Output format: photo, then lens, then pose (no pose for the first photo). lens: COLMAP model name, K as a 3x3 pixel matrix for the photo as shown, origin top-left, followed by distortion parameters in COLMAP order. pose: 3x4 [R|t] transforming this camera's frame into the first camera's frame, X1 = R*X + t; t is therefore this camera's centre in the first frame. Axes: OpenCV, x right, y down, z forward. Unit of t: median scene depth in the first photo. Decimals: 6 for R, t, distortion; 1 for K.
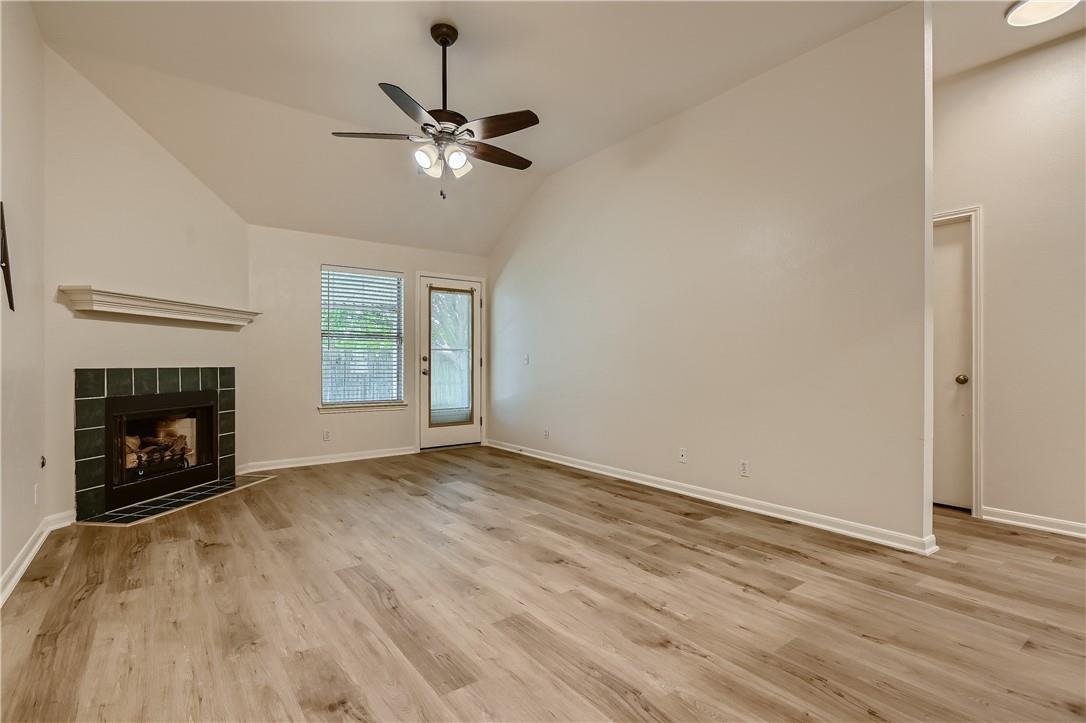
lens RADIAL K [[514.0, 0, 543.0], [0, 514.0, 361.5], [0, 0, 1]] dist [-0.003947, -0.000462]
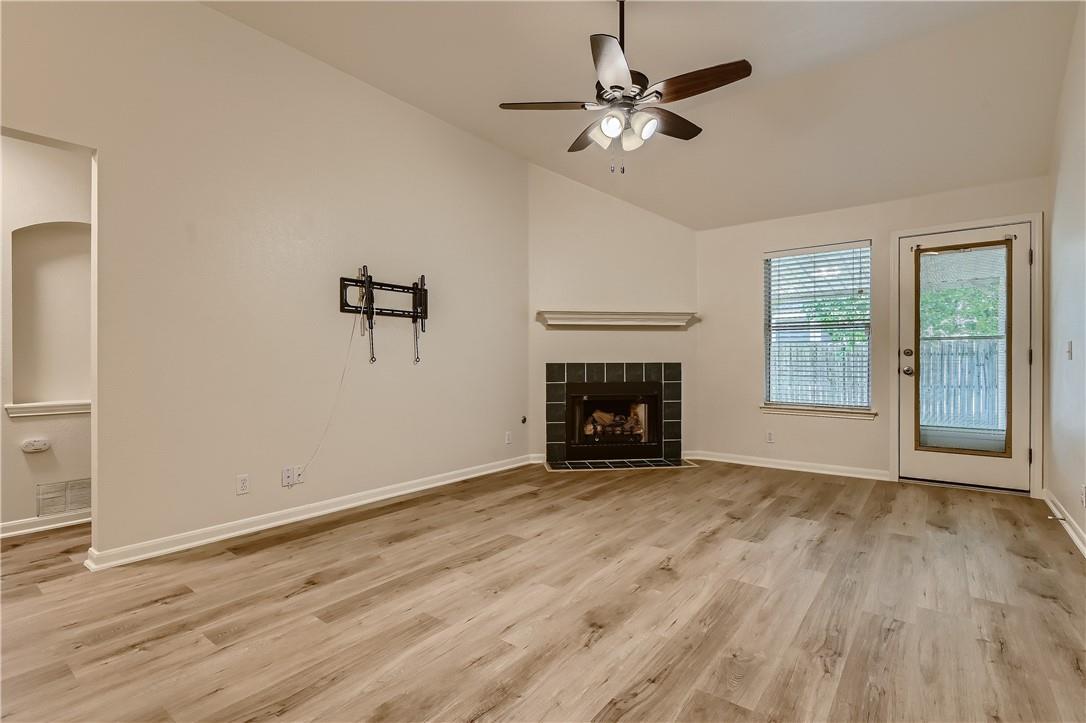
lens RADIAL K [[514.0, 0, 543.0], [0, 514.0, 361.5], [0, 0, 1]] dist [-0.003947, -0.000462]
pose [[0.261286, 0.002787, -0.965257, 0.582539], [0.004997, 0.999979, 0.004240, 0.003033], [0.965248, -0.005932, 0.261267, 0.589049]]
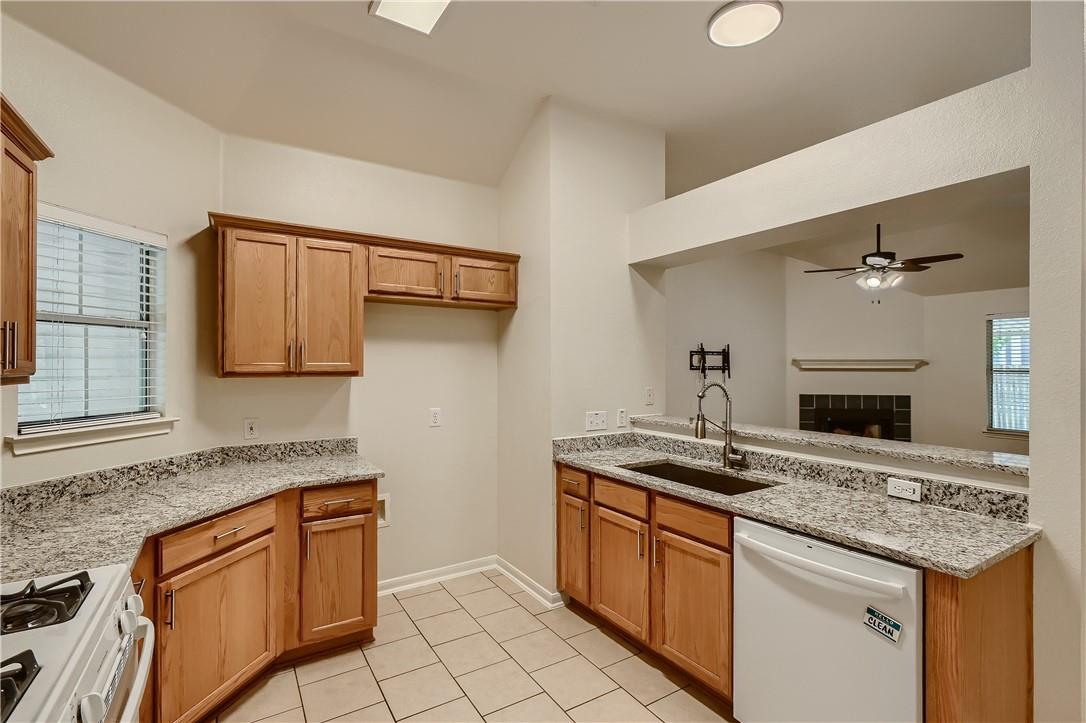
lens RADIAL K [[506.7, 0, 546.5], [0, 506.7, 366.6], [0, 0, 1]] dist [0.003396, 0.000306]
pose [[-0.075501, 0.002626, -0.997142, 1.372606], [0.004201, 0.999988, 0.002315, -0.116730], [0.997137, -0.004014, -0.075511, 0.070699]]
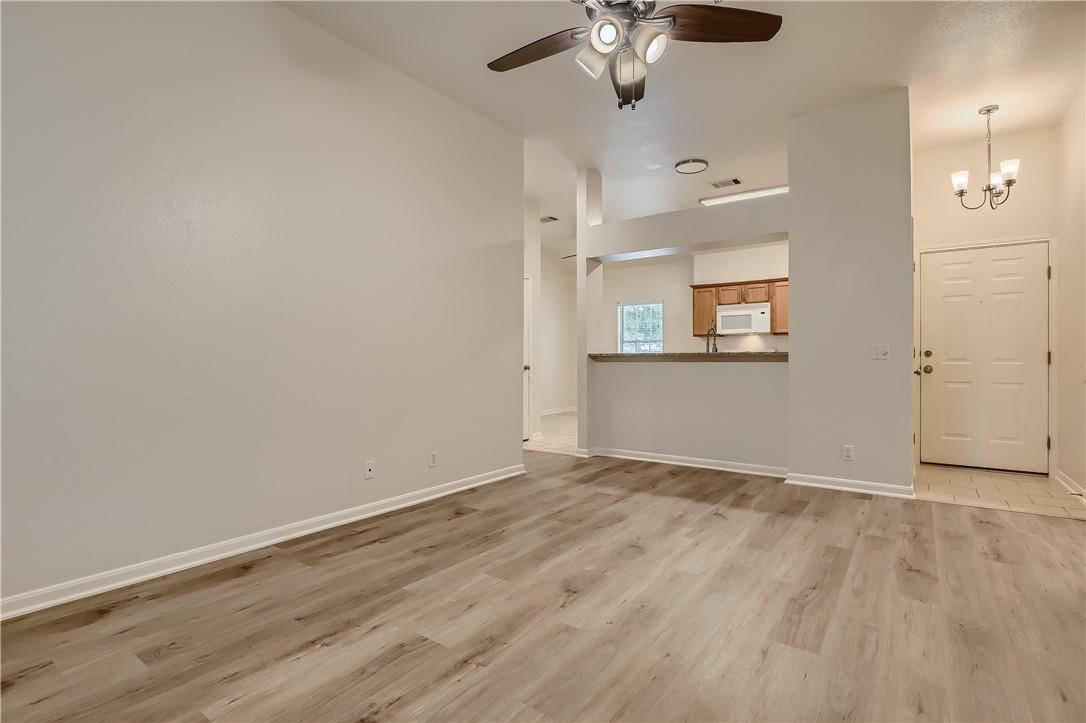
lens RADIAL K [[517.9, 0, 545.2], [0, 517.9, 360.9], [0, 0, 1]] dist [-0.013828, -0.000061]
pose [[-0.295567, -0.002422, 0.955319, -0.736962], [-0.001579, 0.999997, 0.002046, 0.007332], [-0.955321, -0.000904, -0.295570, 1.193739]]
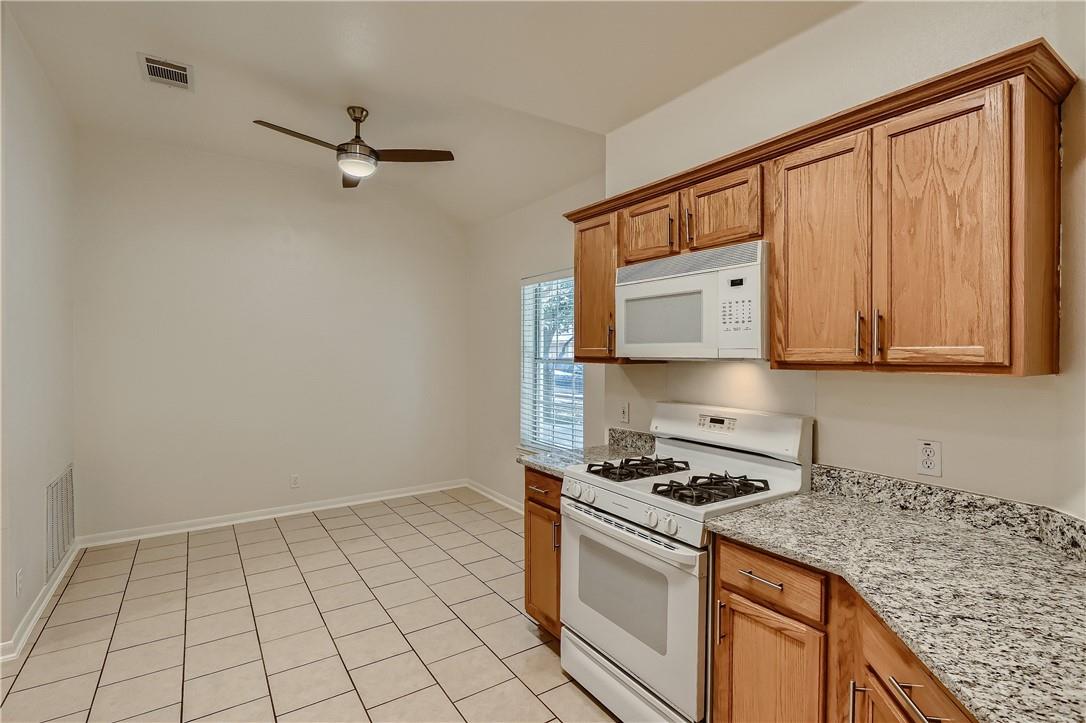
lens RADIAL K [[517.9, 0, 545.2], [0, 517.9, 360.9], [0, 0, 1]] dist [-0.013828, -0.000061]
pose [[0.050993, -0.017730, 0.998542, 0.523537], [-0.004315, 0.999829, 0.017974, -0.118620], [-0.998690, -0.005225, 0.050908, -0.166594]]
